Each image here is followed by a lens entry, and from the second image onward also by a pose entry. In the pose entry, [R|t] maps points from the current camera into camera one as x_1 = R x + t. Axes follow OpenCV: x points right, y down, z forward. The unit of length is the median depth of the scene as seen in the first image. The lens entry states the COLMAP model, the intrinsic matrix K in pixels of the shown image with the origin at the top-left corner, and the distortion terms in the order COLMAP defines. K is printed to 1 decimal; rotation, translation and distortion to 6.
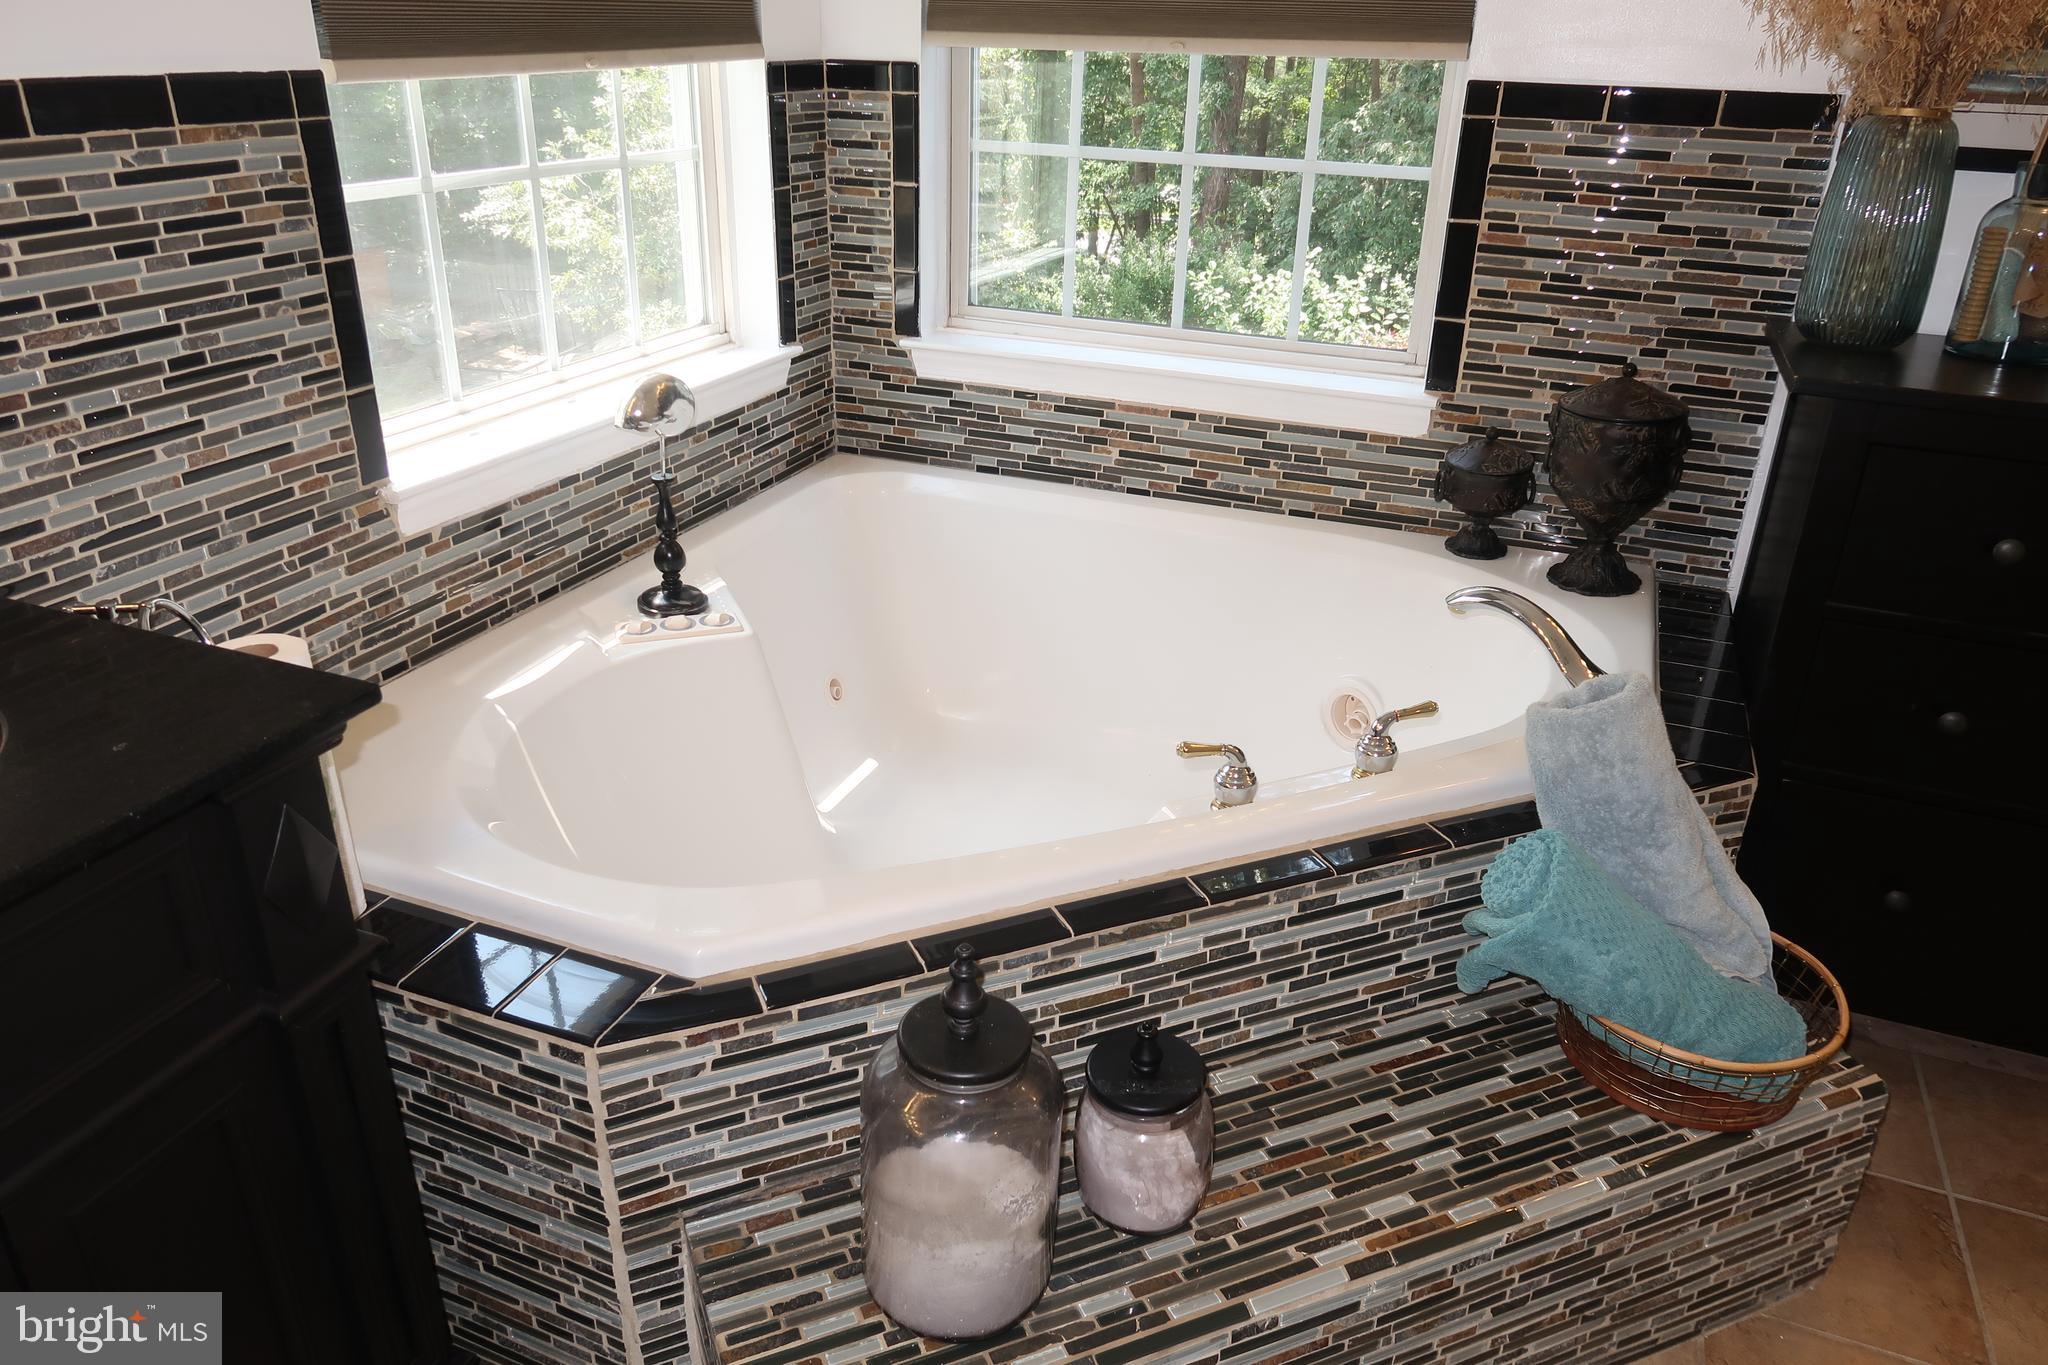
lens RADIAL K [[1414.0, 0, 1017.3], [0, 1414.0, 681.2], [0, 0, 1]] dist [-0.023883, 0.009875]
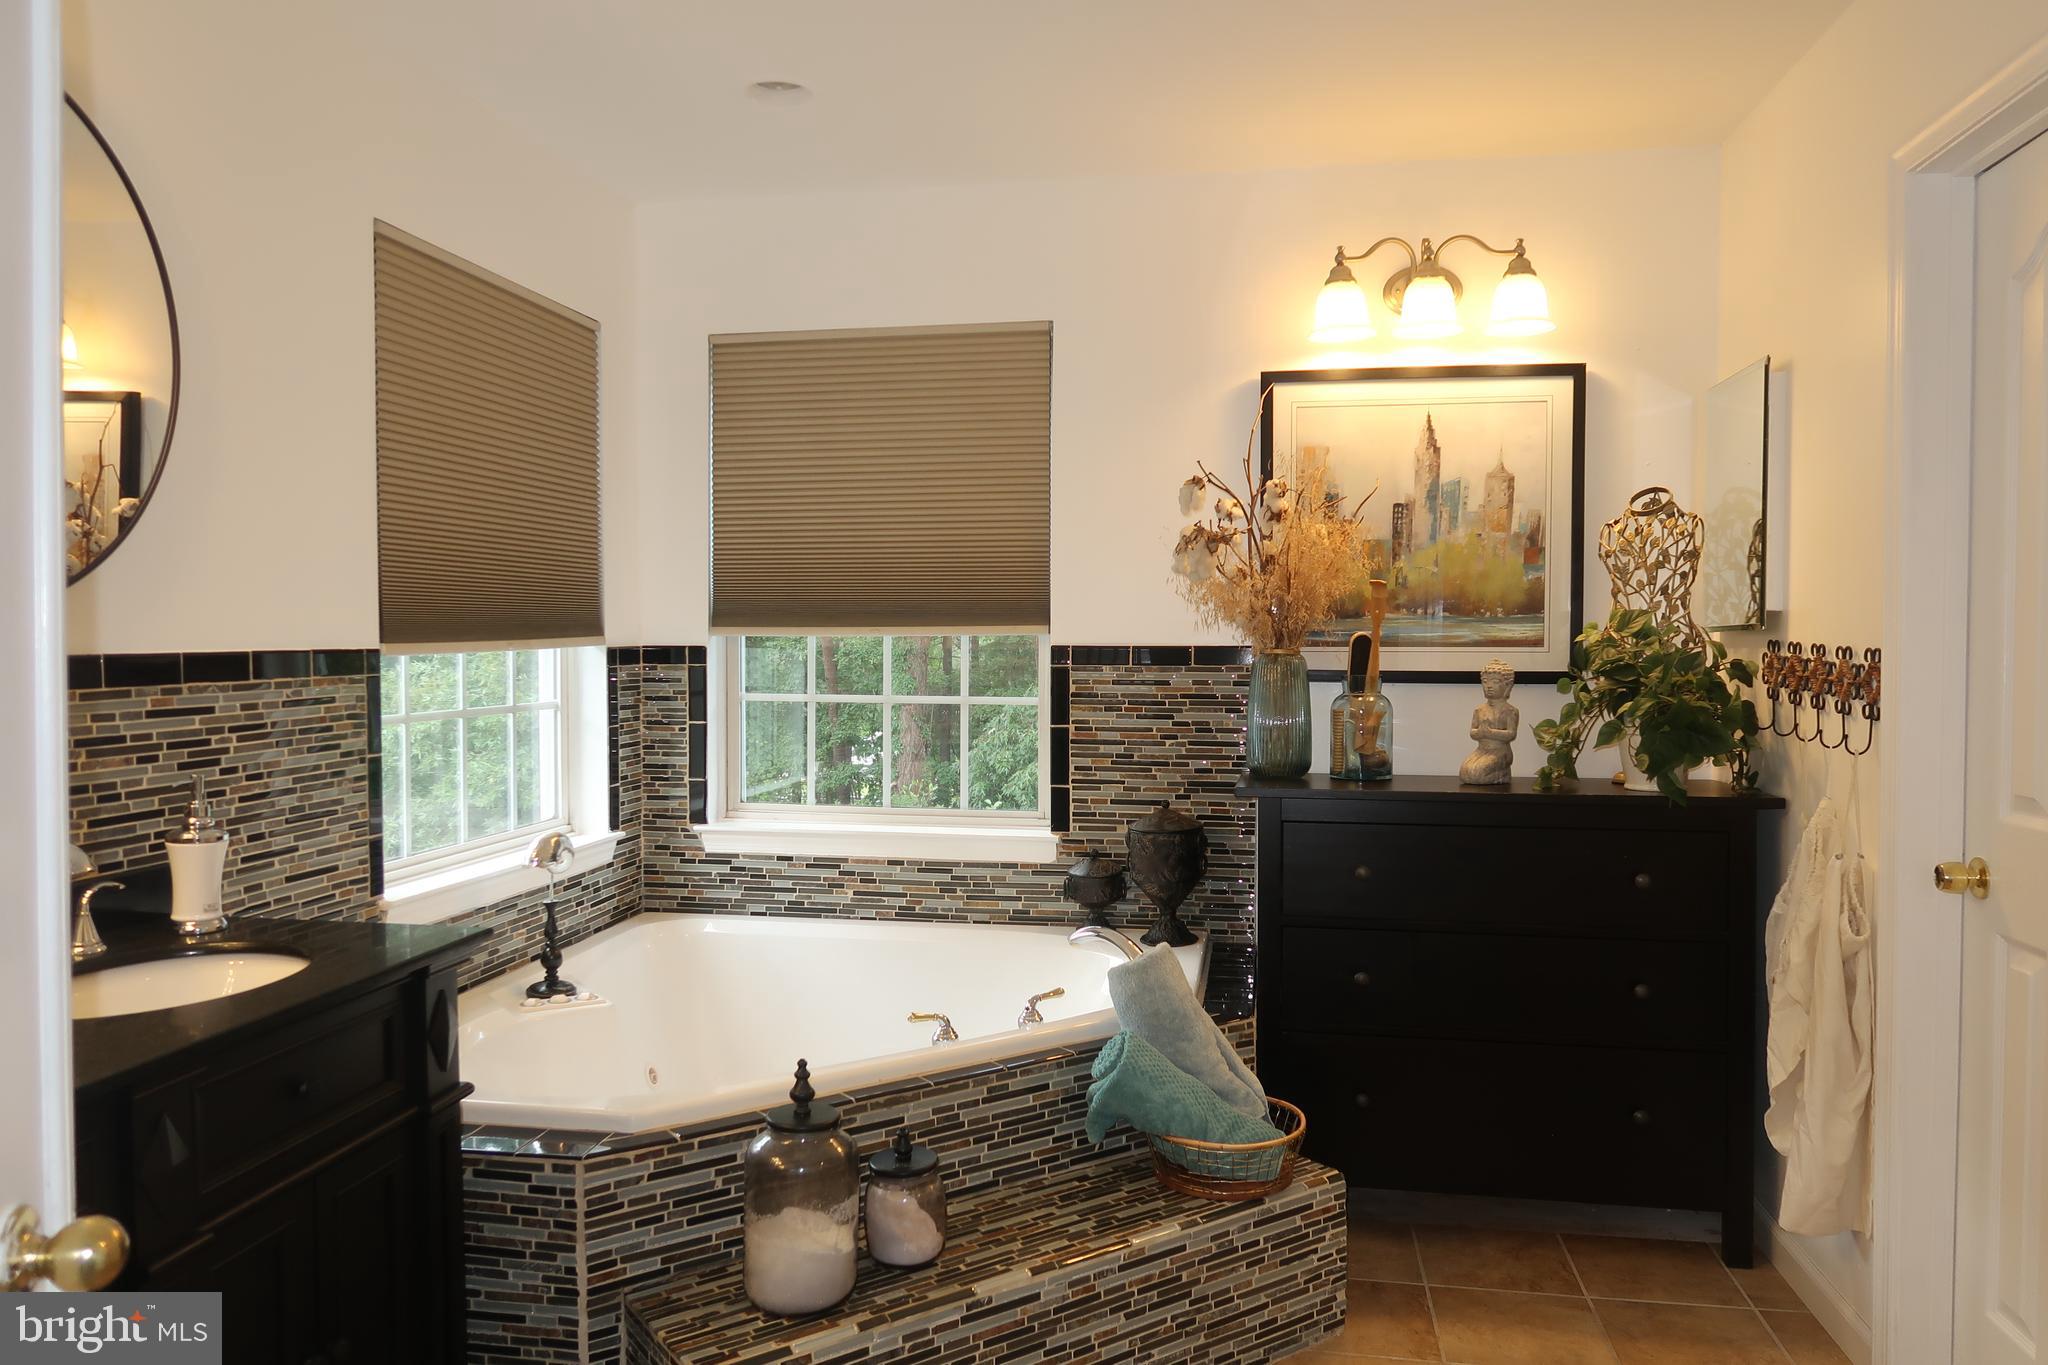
lens RADIAL K [[1414.0, 0, 1025.4], [0, 1414.0, 675.2], [0, 0, 1]] dist [-0.023883, 0.009875]
pose [[0.976266, -0.026893, 0.214898, -0.098471], [0.109486, 0.917412, -0.382580, 0.337337], [-0.186861, 0.397028, 0.898583, -0.678473]]
